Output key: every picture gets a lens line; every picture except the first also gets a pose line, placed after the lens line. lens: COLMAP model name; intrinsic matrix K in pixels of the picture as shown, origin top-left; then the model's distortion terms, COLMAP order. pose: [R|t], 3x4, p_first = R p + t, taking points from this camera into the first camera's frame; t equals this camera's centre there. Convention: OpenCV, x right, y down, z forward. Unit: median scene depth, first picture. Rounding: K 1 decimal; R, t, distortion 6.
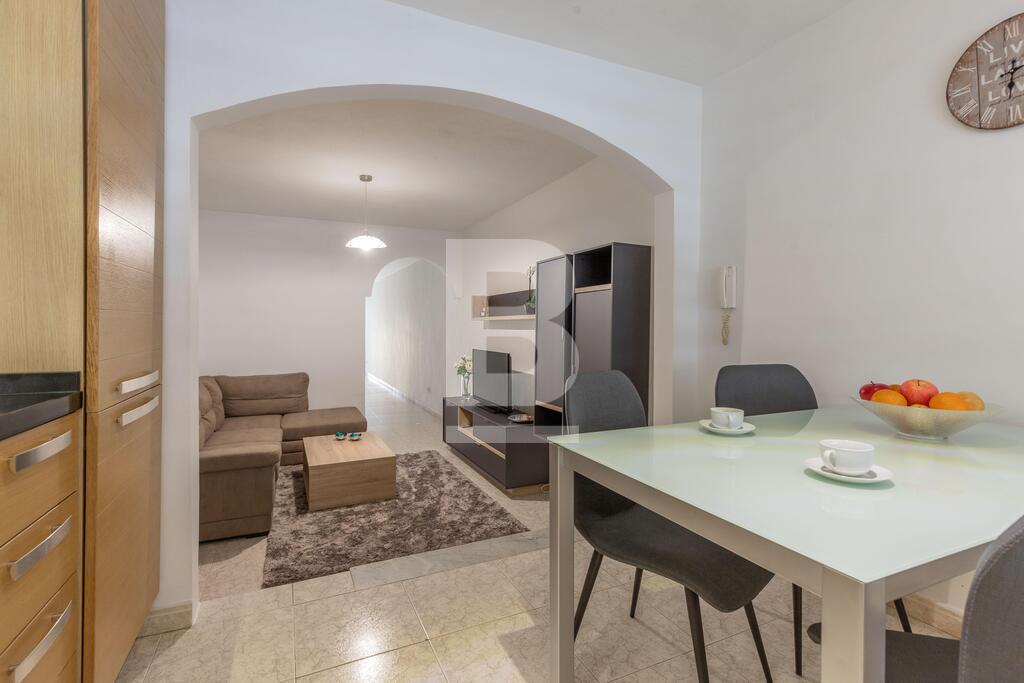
lens RADIAL K [[471.0, 0, 512.2], [0, 471.0, 335.0], [0, 0, 1]] dist [0.001018, 0.001089]
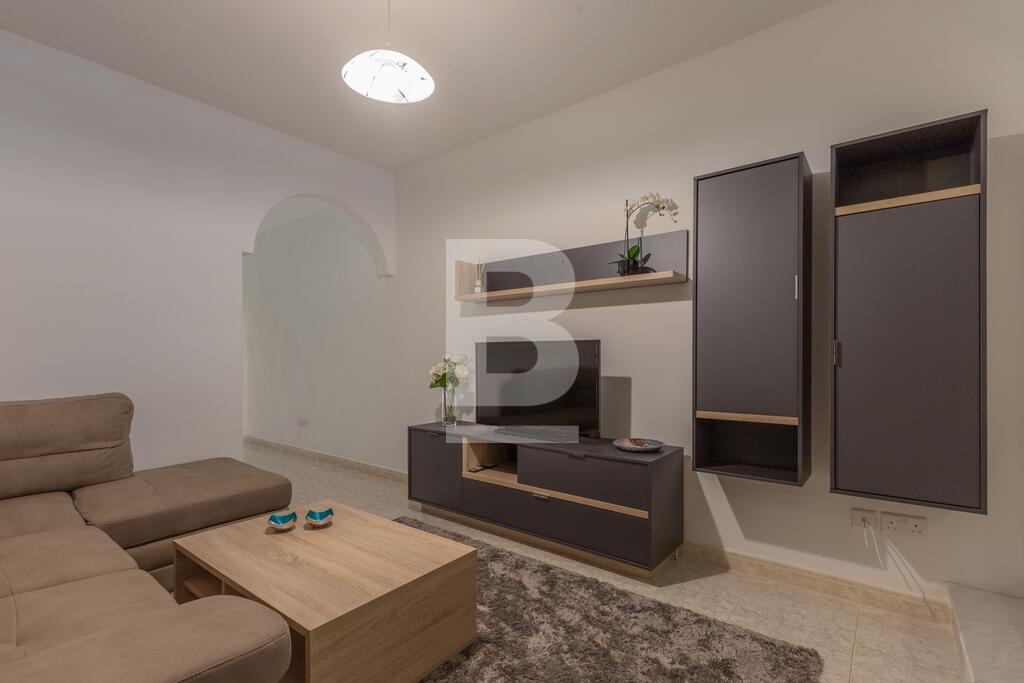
lens RADIAL K [[471.0, 0, 527.5], [0, 471.0, 358.4], [0, 0, 1]] dist [0.001018, 0.001089]
pose [[0.893003, -0.007388, 0.449989, -0.350736], [0.010037, 0.999943, -0.003502, 0.061278], [-0.449938, 0.007644, 0.893027, 0.484466]]
